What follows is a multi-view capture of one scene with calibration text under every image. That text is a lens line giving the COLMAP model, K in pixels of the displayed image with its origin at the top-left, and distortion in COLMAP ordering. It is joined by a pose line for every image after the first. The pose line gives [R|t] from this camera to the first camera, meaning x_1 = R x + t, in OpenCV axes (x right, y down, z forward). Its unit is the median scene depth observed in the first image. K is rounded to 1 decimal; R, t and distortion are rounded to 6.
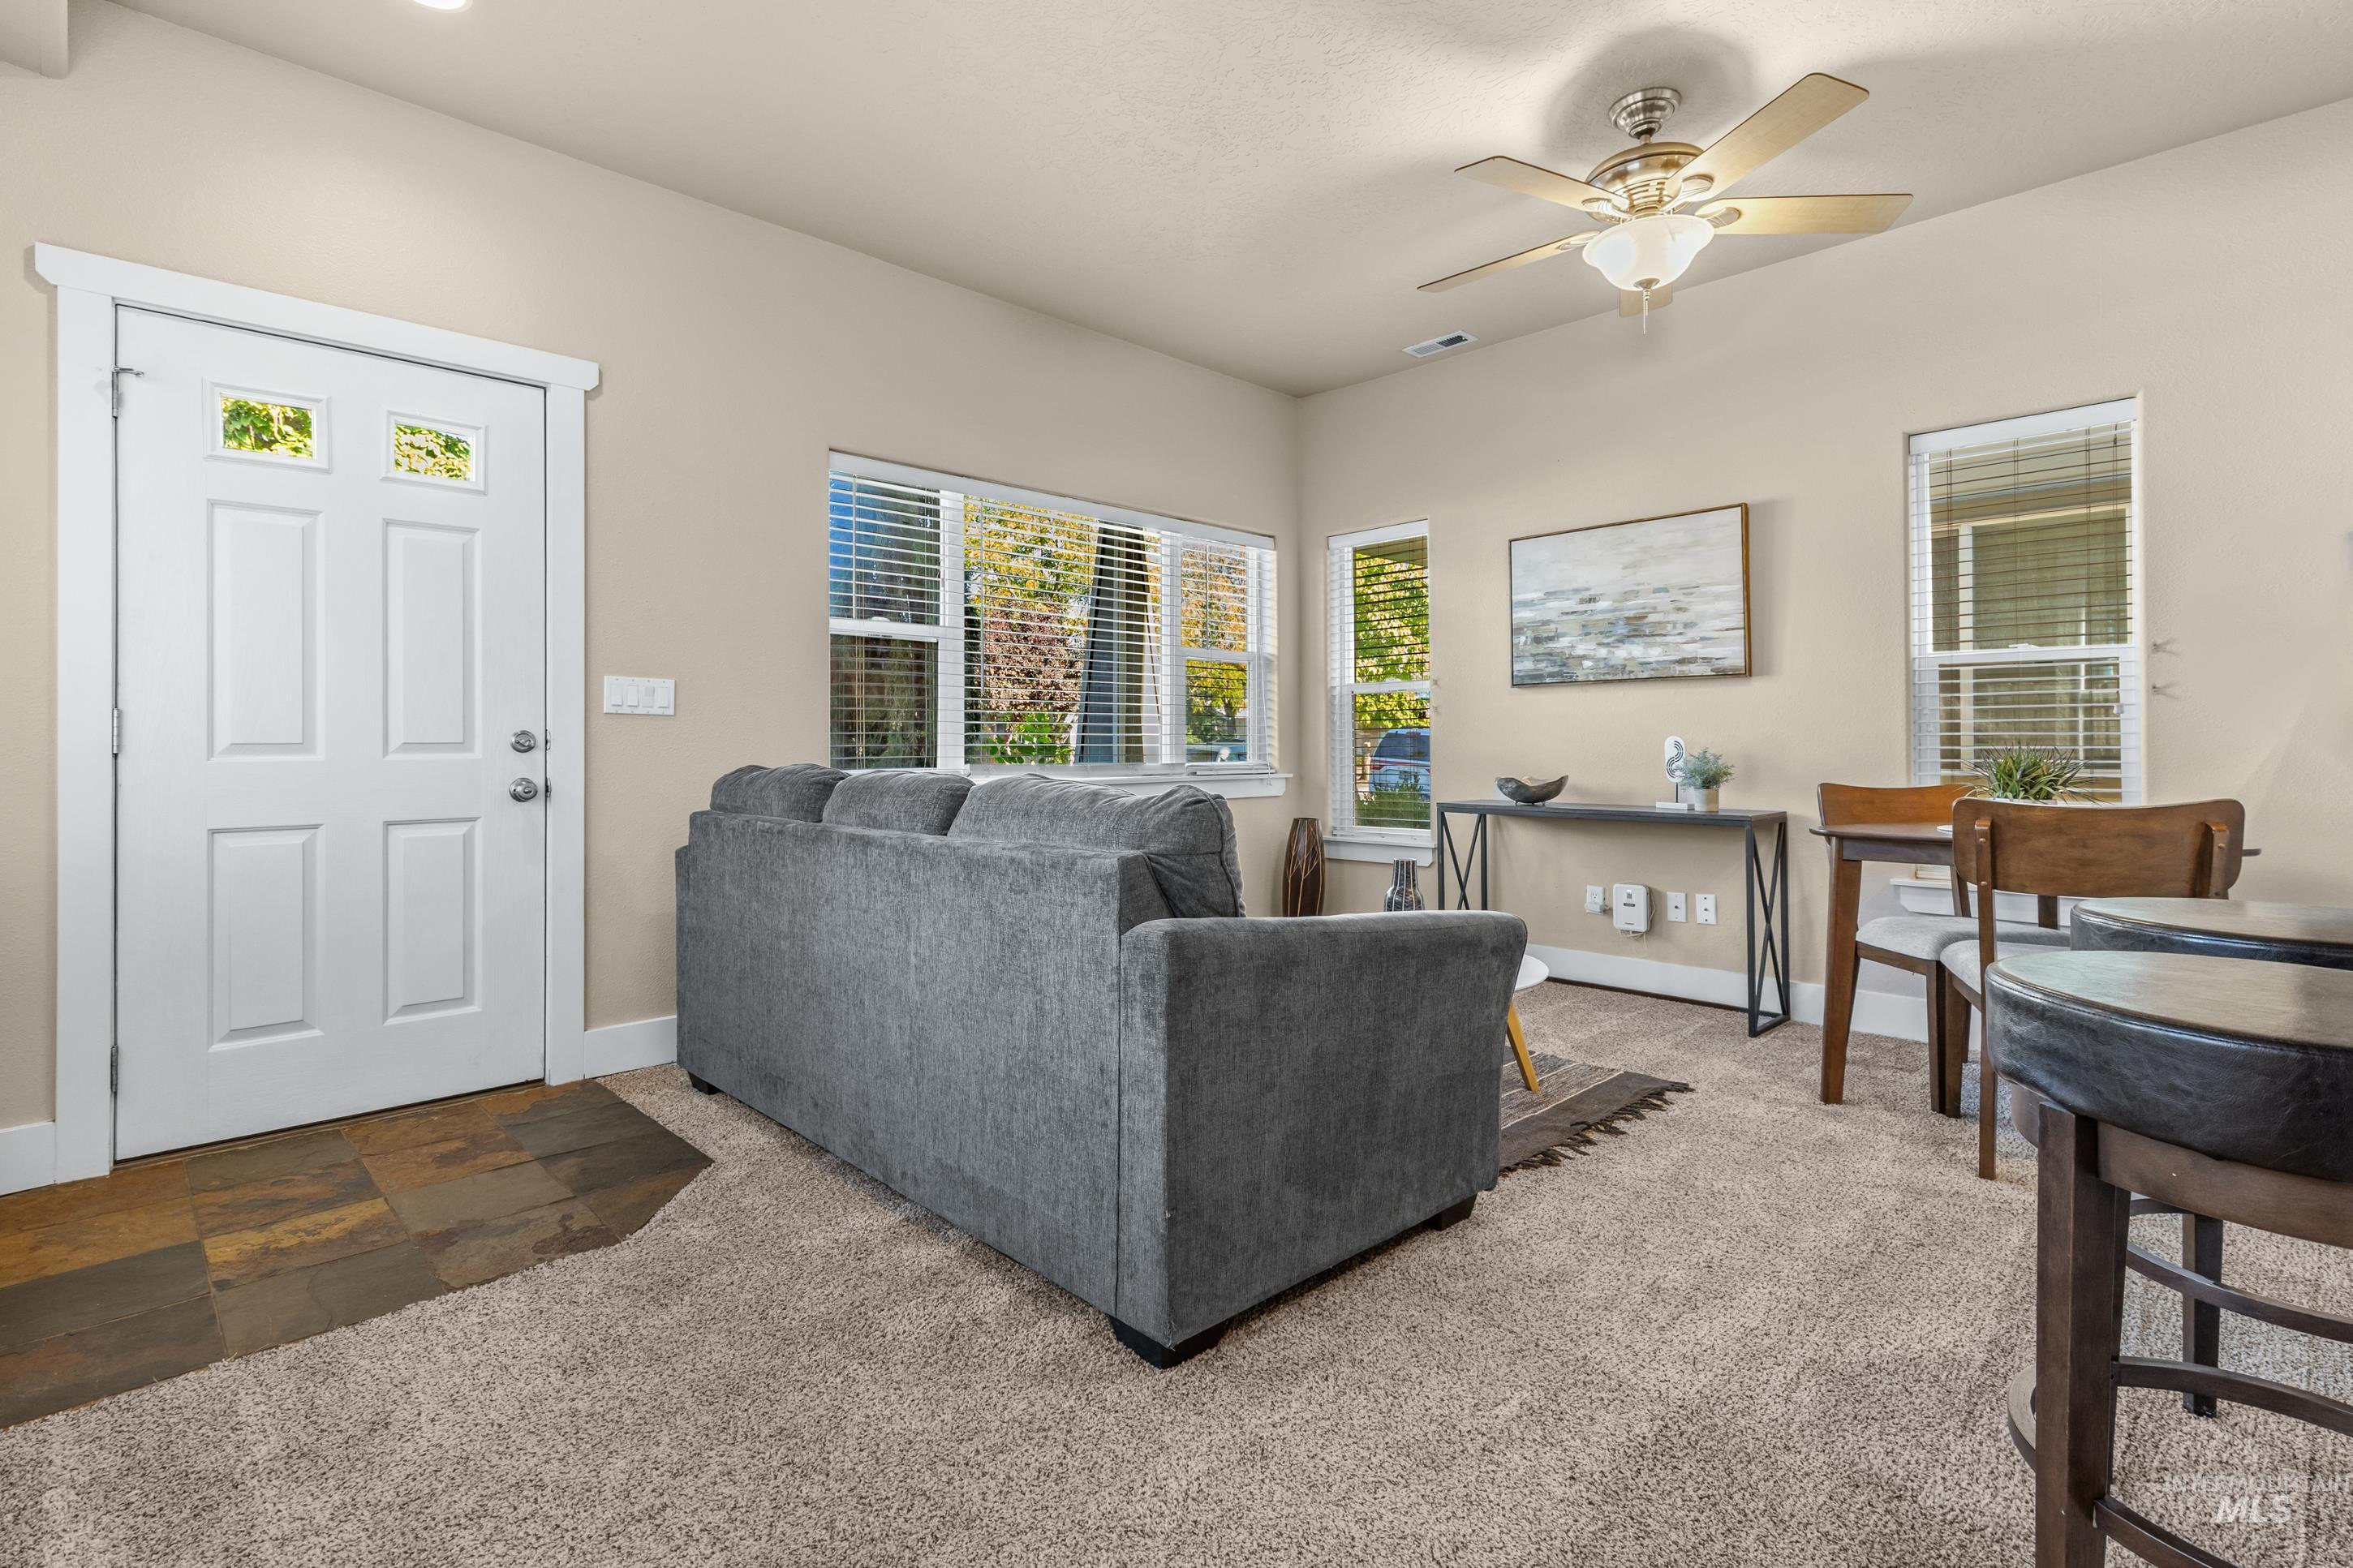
lens RADIAL K [[1094.9, 0, 1157.2], [0, 1094.9, 739.3], [0, 0, 1]] dist [0.007318, -0.001948]
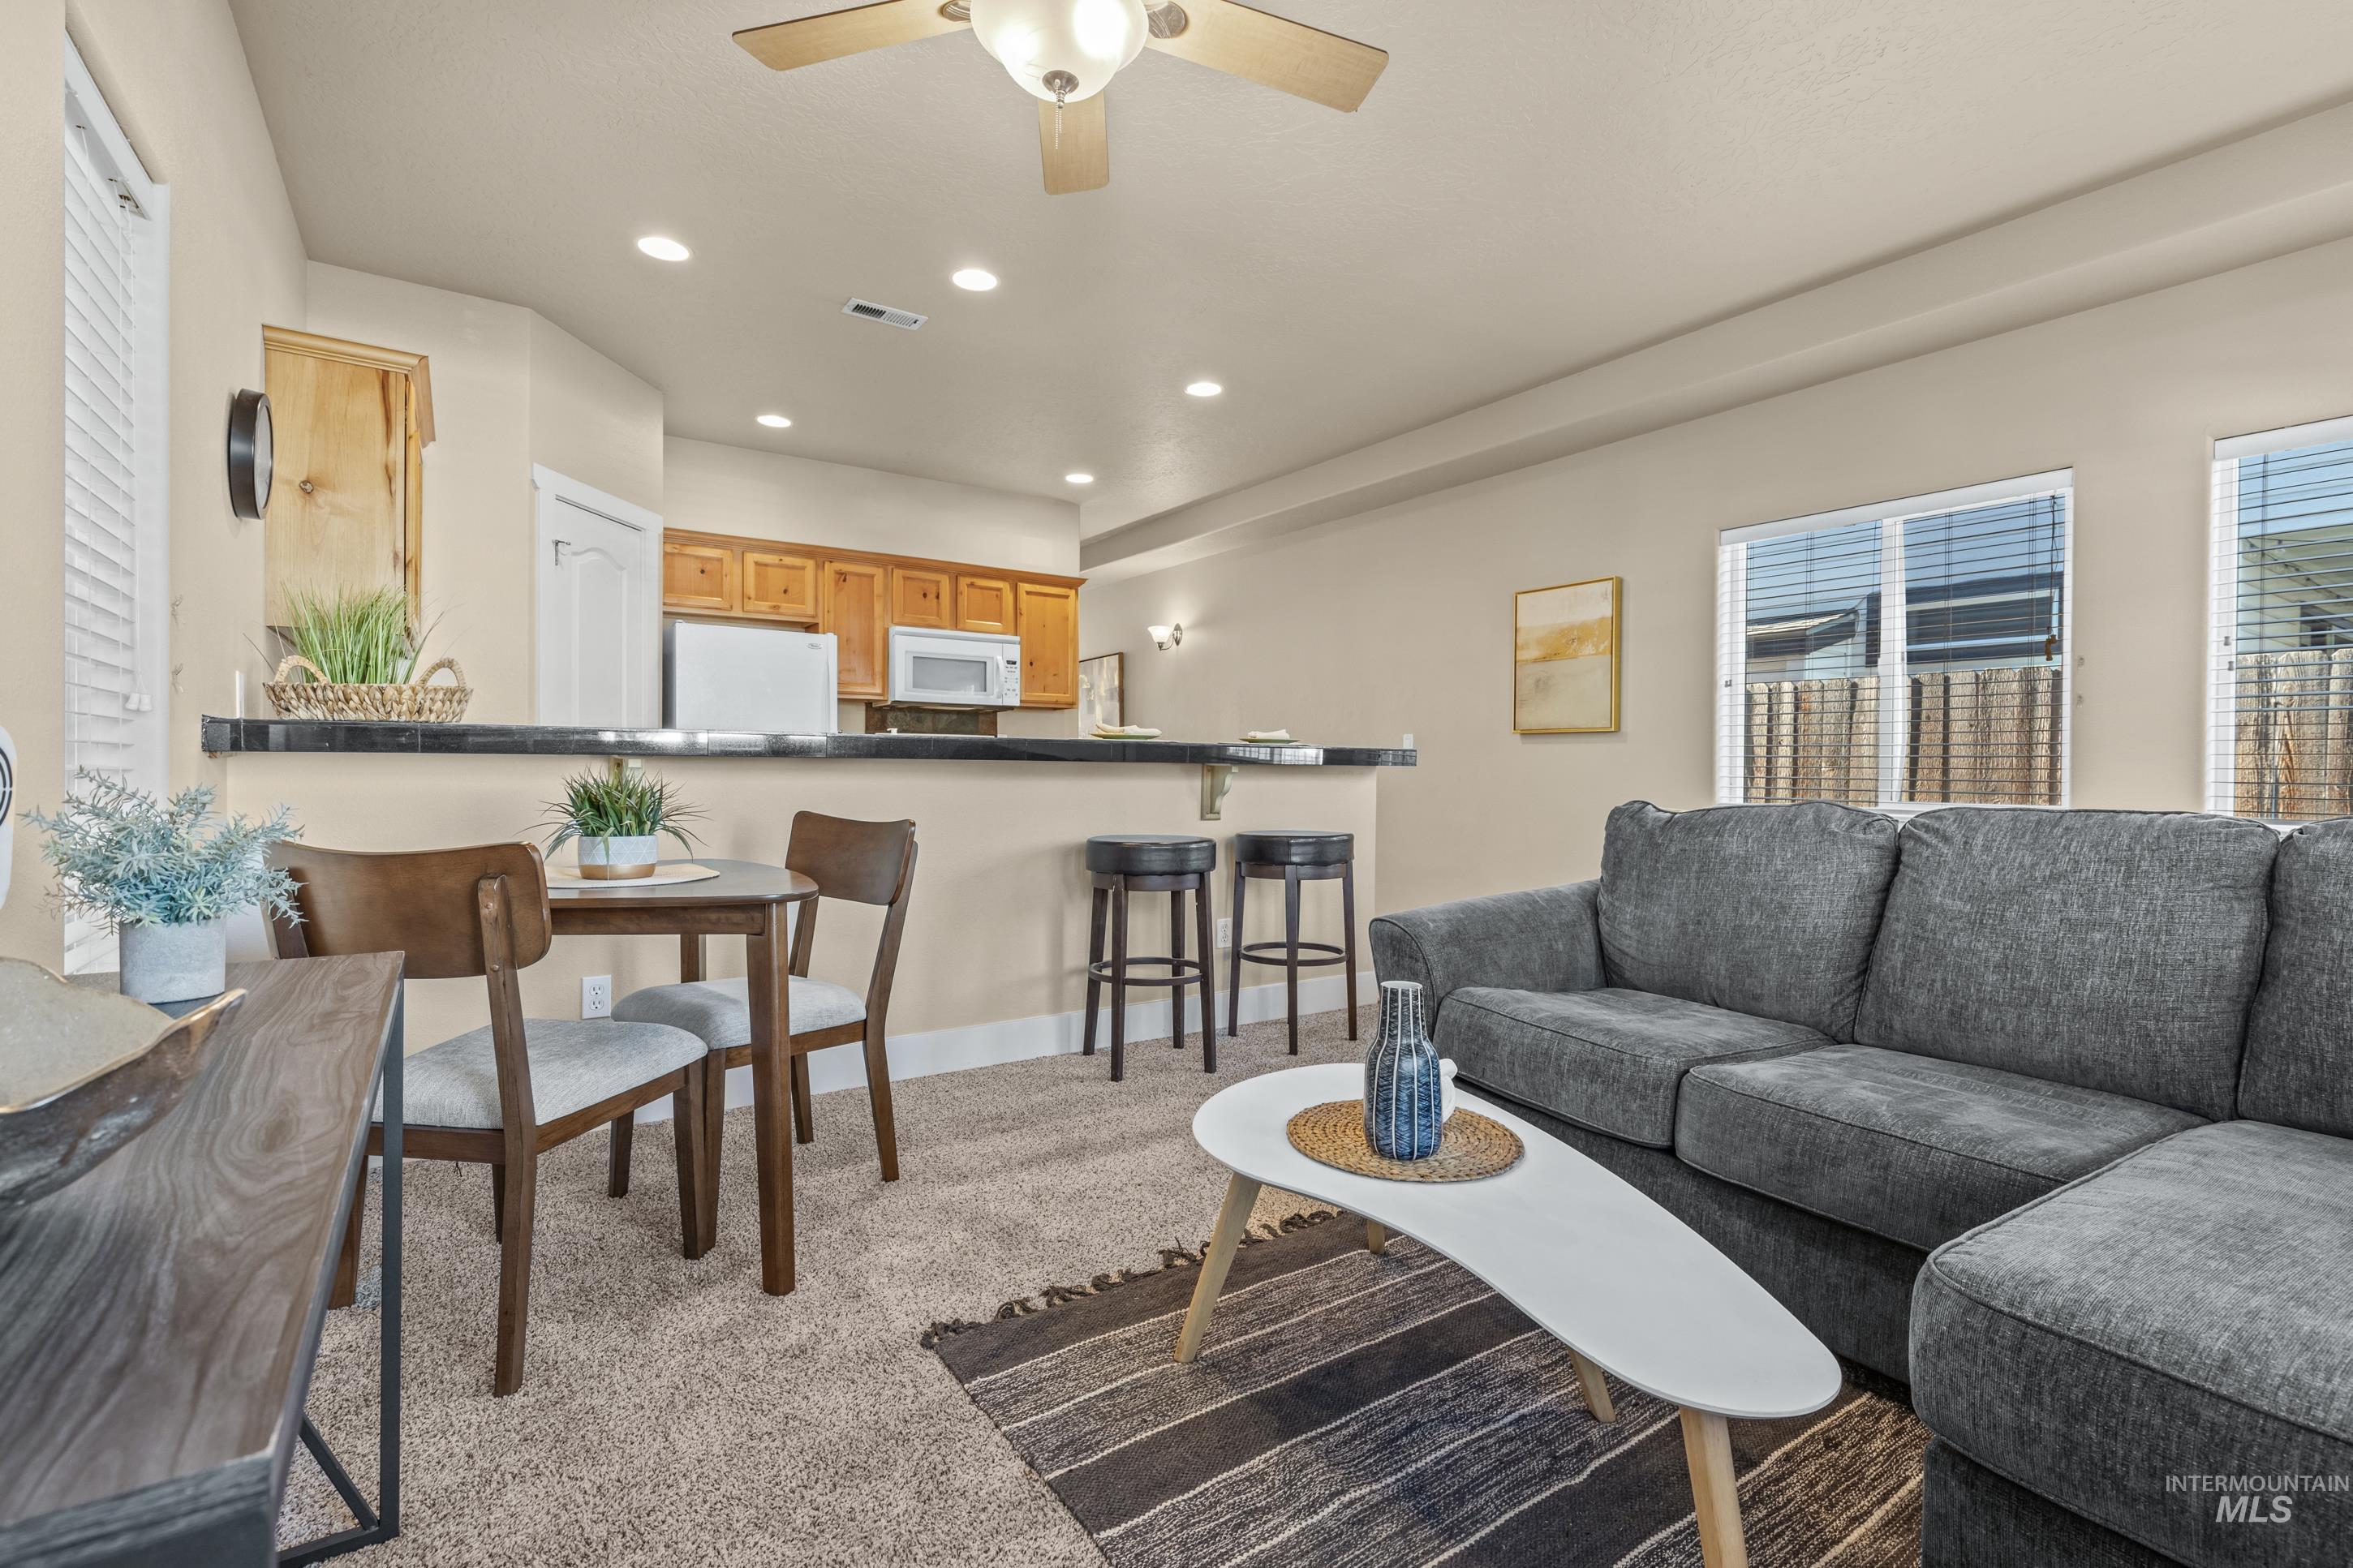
lens RADIAL K [[1048.1, 0, 1142.0], [0, 1048.1, 775.9], [0, 0, 1]] dist [0.004662, -0.001733]
pose [[-0.980478, -0.008742, 0.196437, 0.256661], [-0.008931, 0.999960, -0.000072, 0.008306], [-0.196428, -0.001825, -0.980517, 1.559754]]
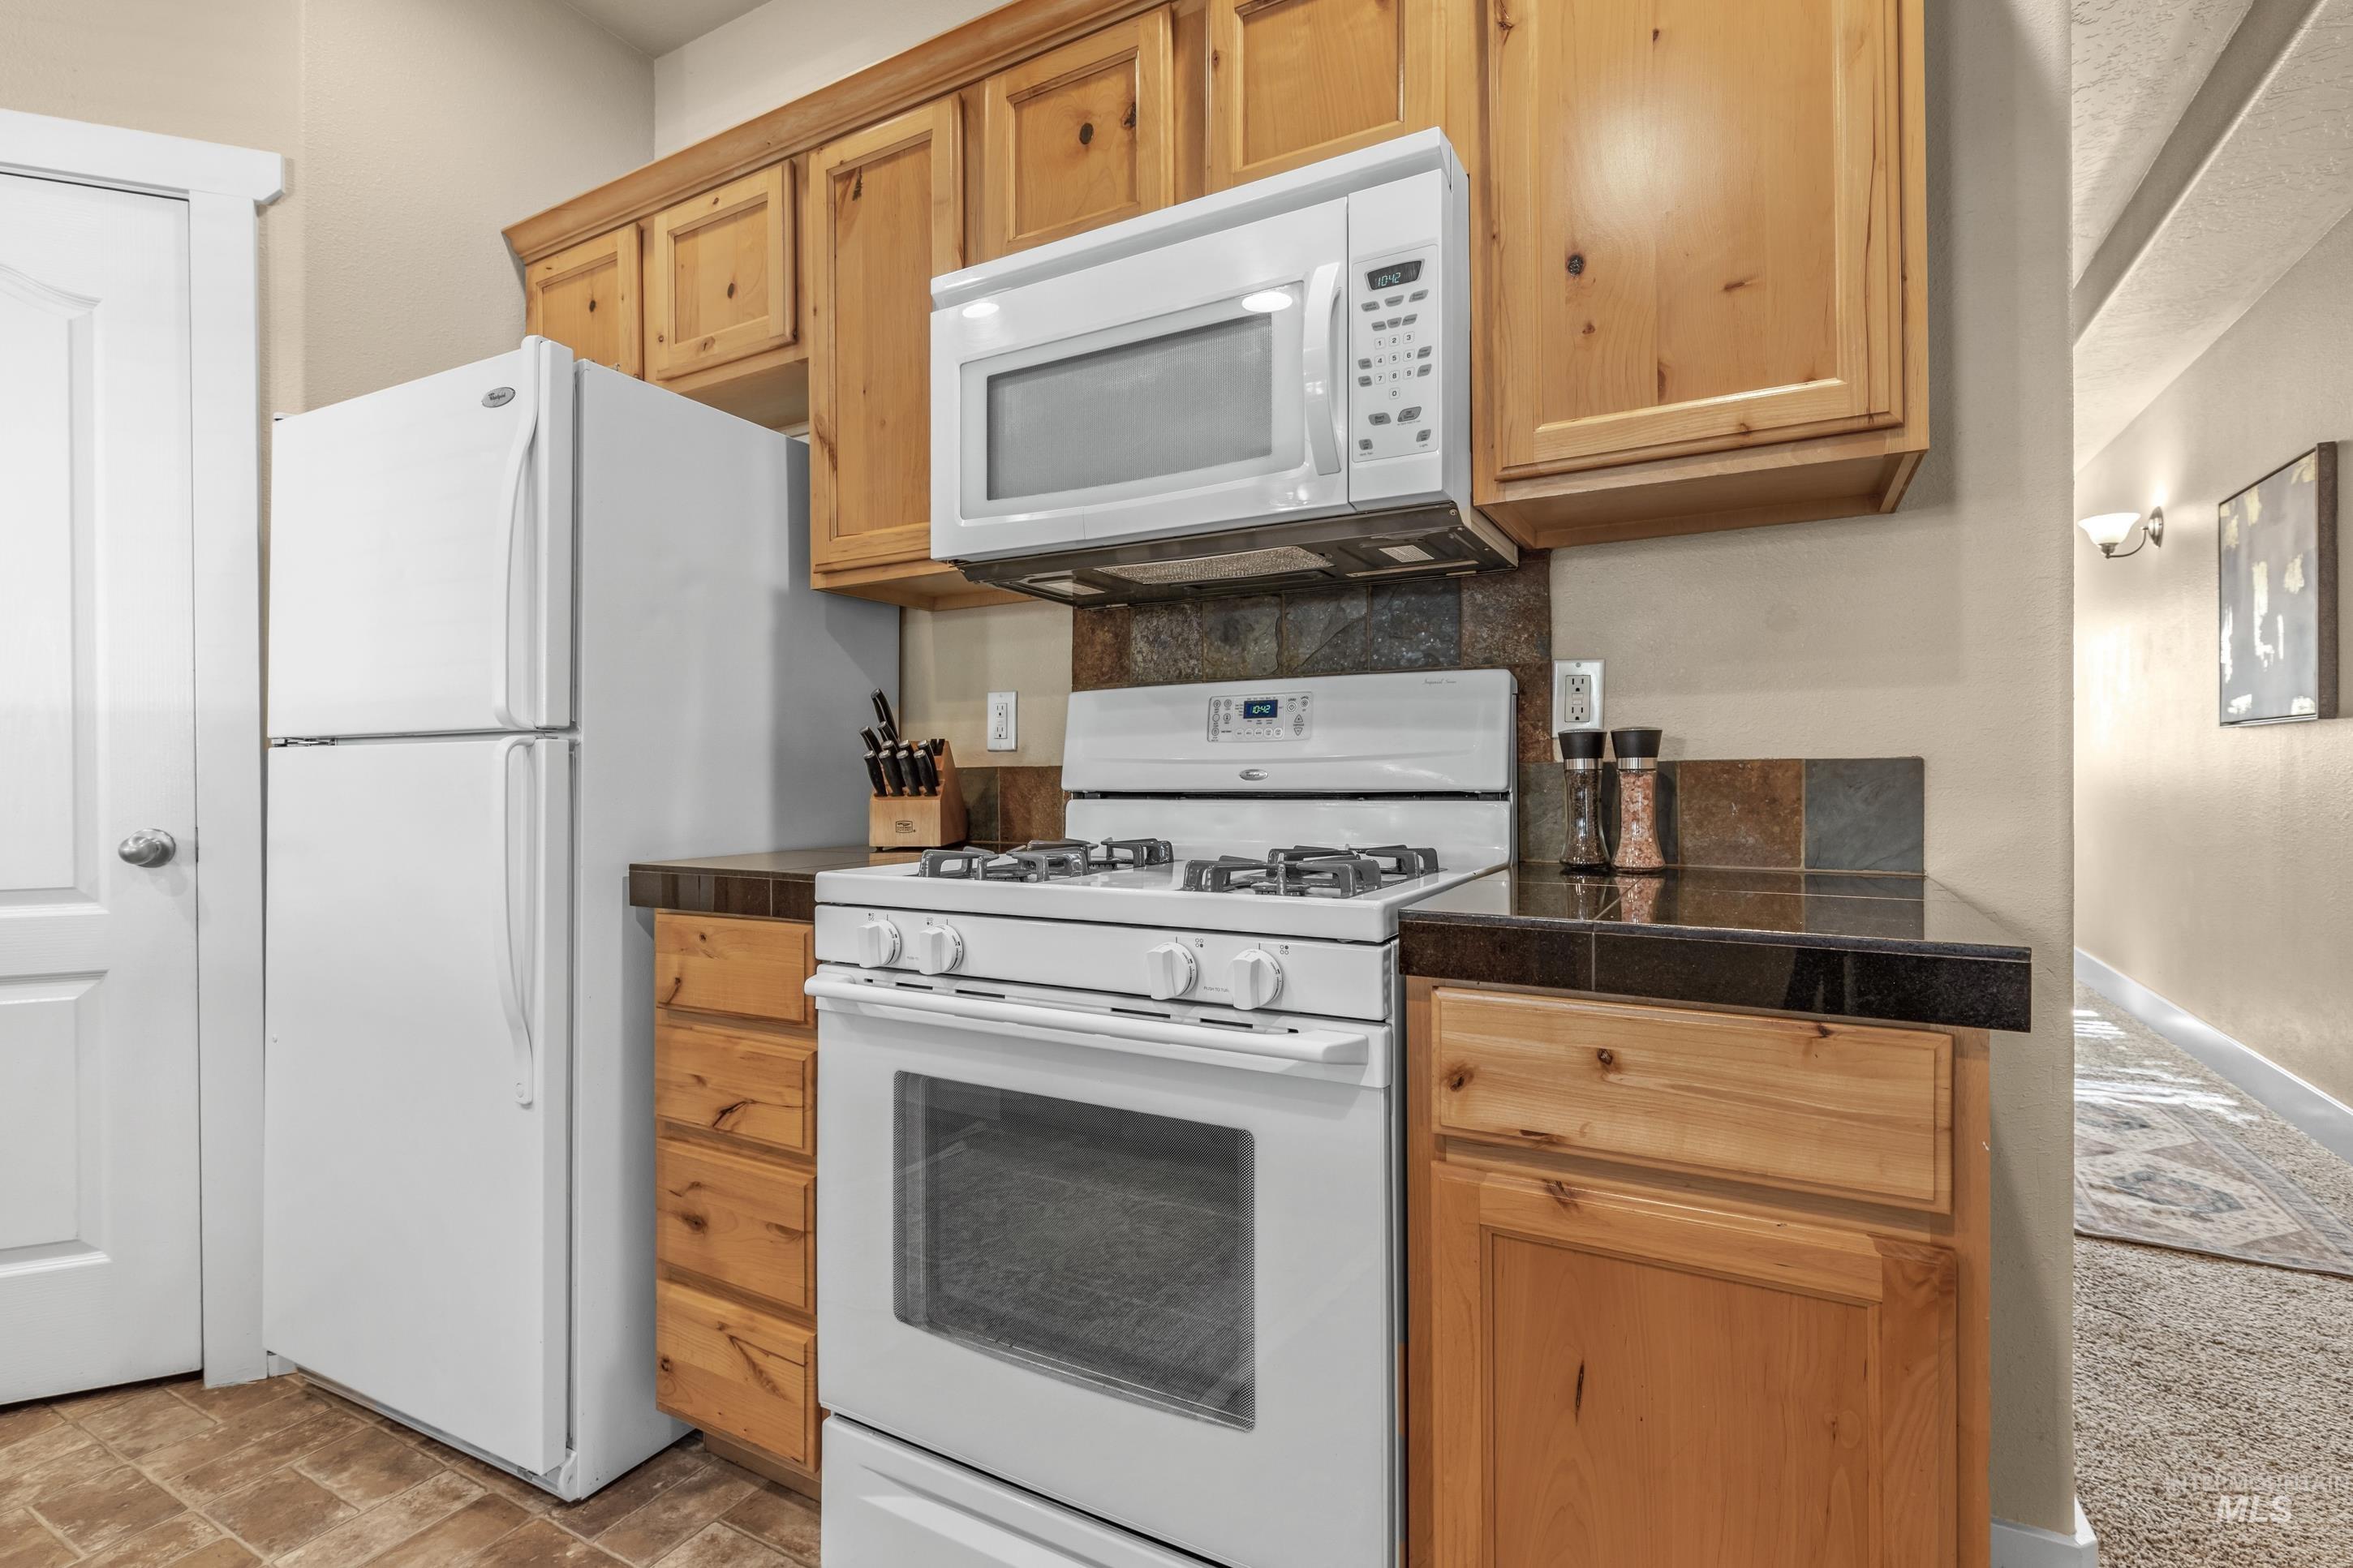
lens RADIAL K [[1065.4, 0, 1192.6], [0, 1065.4, 778.8], [0, 0, 1]] dist [-0.000609, -0.001216]
pose [[-0.311966, -0.000905, 0.950093, 0.546578], [0.001314, 0.999998, 0.001384, -0.020652], [-0.950092, 0.001680, -0.311964, -0.165688]]
